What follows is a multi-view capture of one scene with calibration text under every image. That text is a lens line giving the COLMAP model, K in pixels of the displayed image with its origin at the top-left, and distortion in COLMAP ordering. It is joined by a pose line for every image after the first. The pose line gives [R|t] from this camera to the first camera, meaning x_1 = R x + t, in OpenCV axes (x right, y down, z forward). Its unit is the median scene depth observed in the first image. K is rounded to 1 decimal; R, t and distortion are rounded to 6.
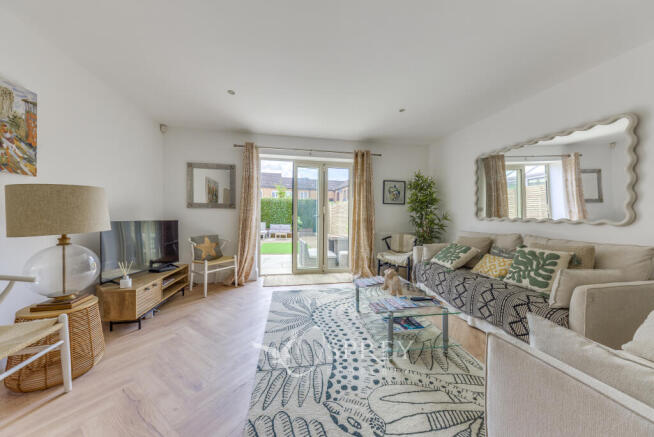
lens RADIAL K [[227.0, 0, 325.5], [0, 227.0, 218.4], [0, 0, 1]] dist [0.008313, -0.002467]
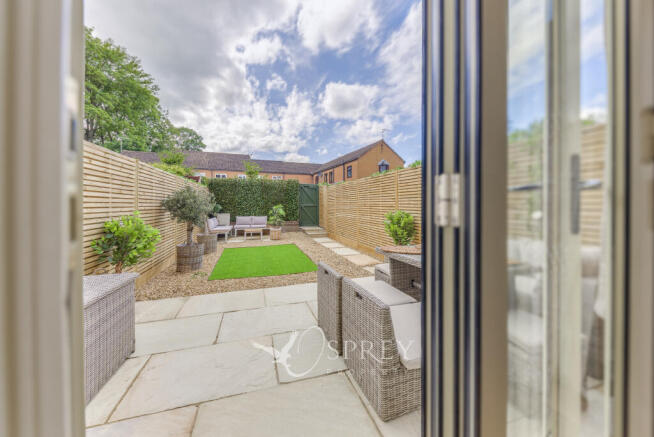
lens RADIAL K [[227.0, 0, 321.5], [0, 227.0, 204.1], [0, 0, 1]] dist [0.008313, -0.002467]
pose [[0.992955, -0.011859, 0.117901, -0.238329], [0.013028, 0.999873, -0.009154, -0.003724], [-0.117777, 0.010626, 0.992983, 0.999025]]
